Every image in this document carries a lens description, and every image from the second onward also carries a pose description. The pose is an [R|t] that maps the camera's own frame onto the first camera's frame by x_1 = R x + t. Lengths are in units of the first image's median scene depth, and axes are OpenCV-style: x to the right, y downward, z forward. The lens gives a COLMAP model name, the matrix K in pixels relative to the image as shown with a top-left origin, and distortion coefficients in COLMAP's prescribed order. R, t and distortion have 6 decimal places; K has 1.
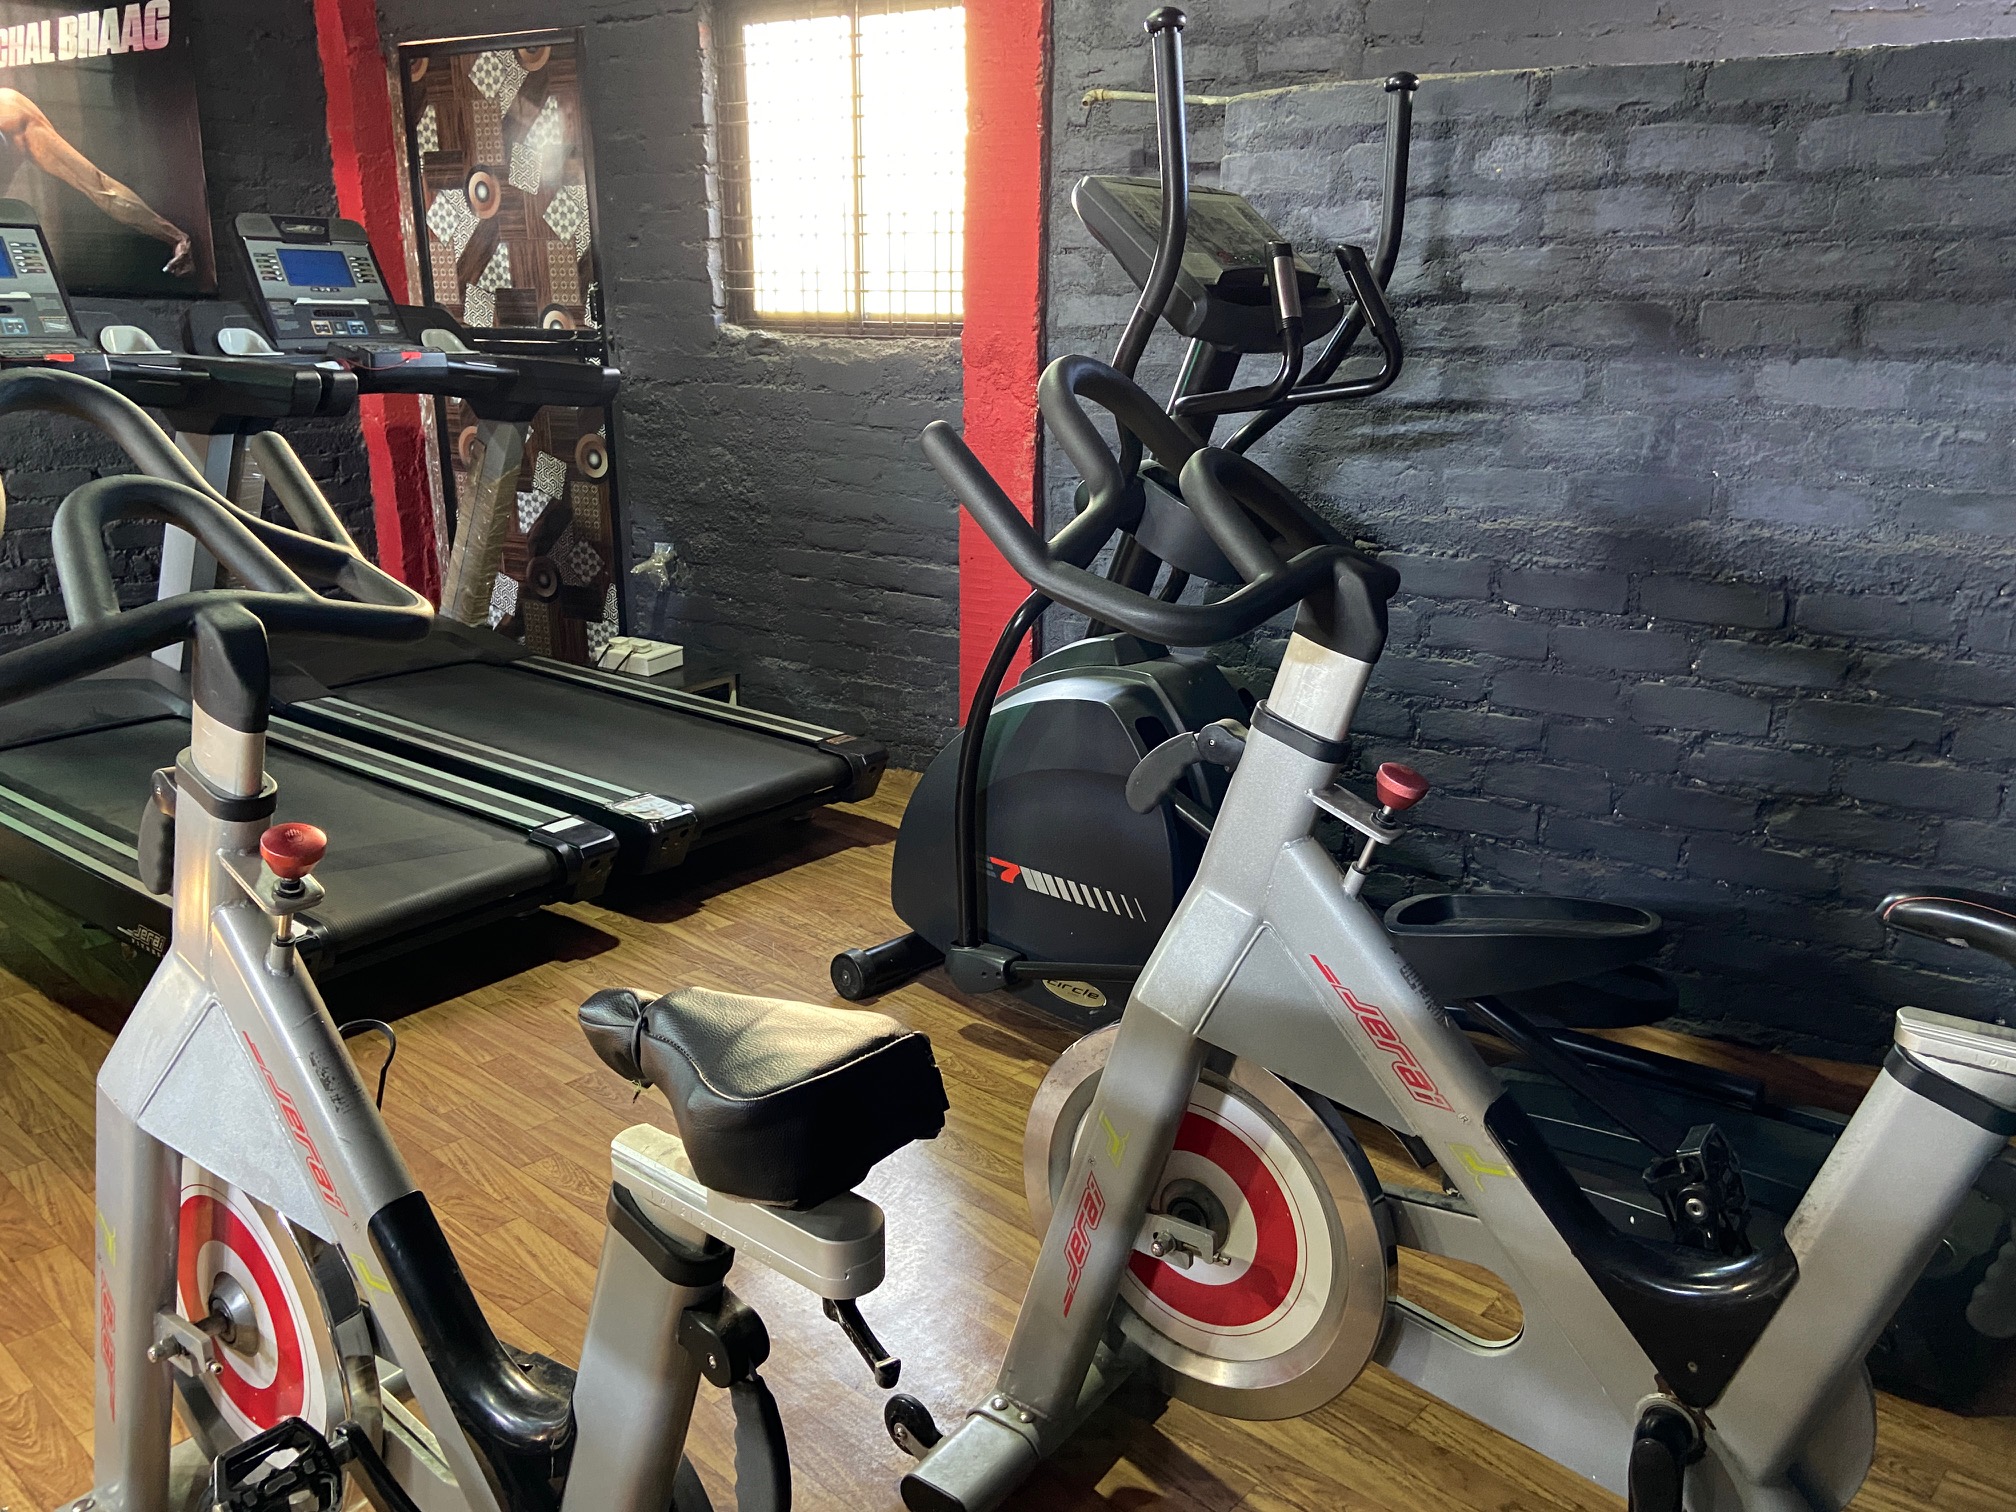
lens RADIAL K [[1710.7, 0, 1017.6], [0, 1710.7, 758.7], [0, 0, 1]] dist [0.056929, -0.005317]
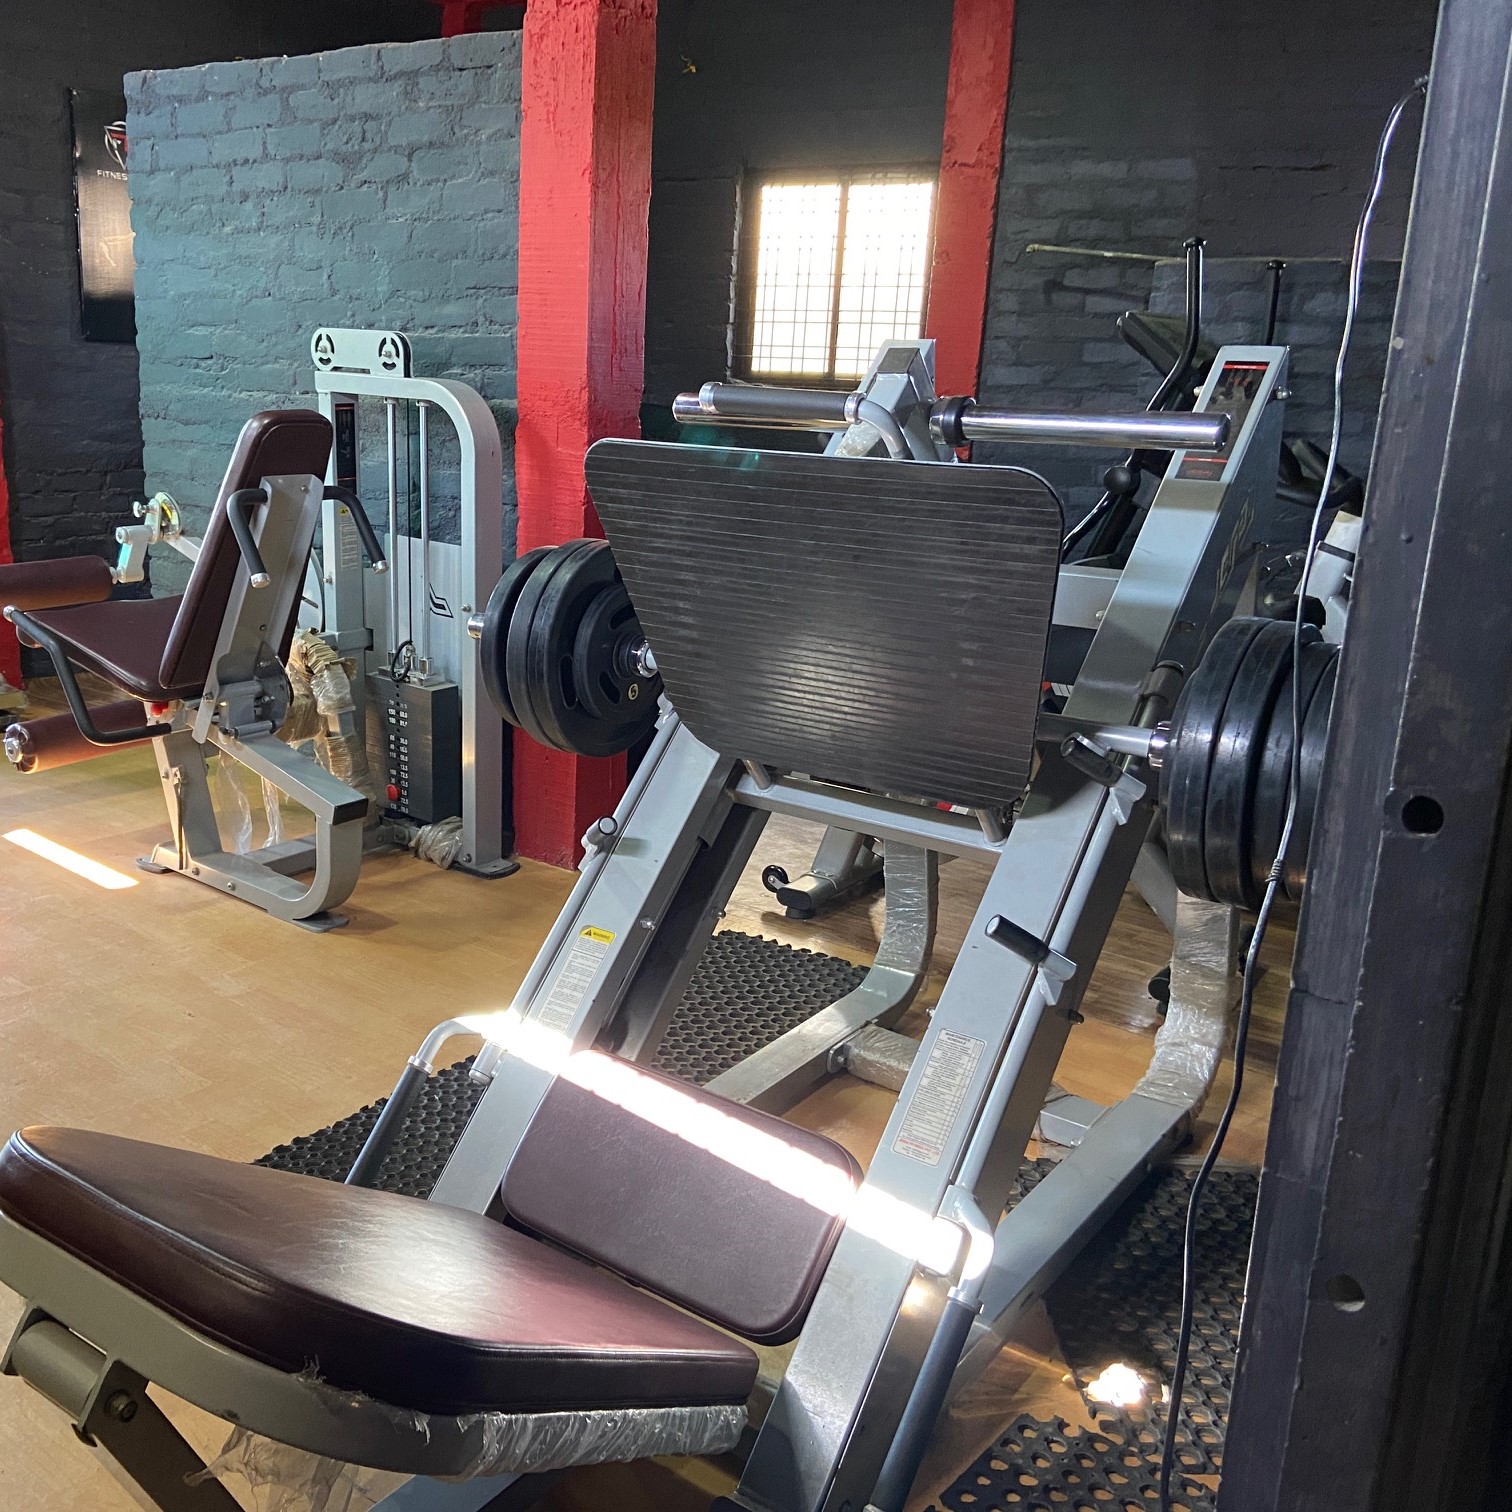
lens RADIAL K [[1507.6, 0, 751.3], [0, 1507.6, 755.6], [0, 0, 1]] dist [0.012735, 0.000000]
pose [[0.998490, 0.007002, 0.054482, -0.280268], [-0.006885, 0.999974, -0.002331, 0.101492], [-0.054497, 0.001952, 0.998512, -0.403950]]
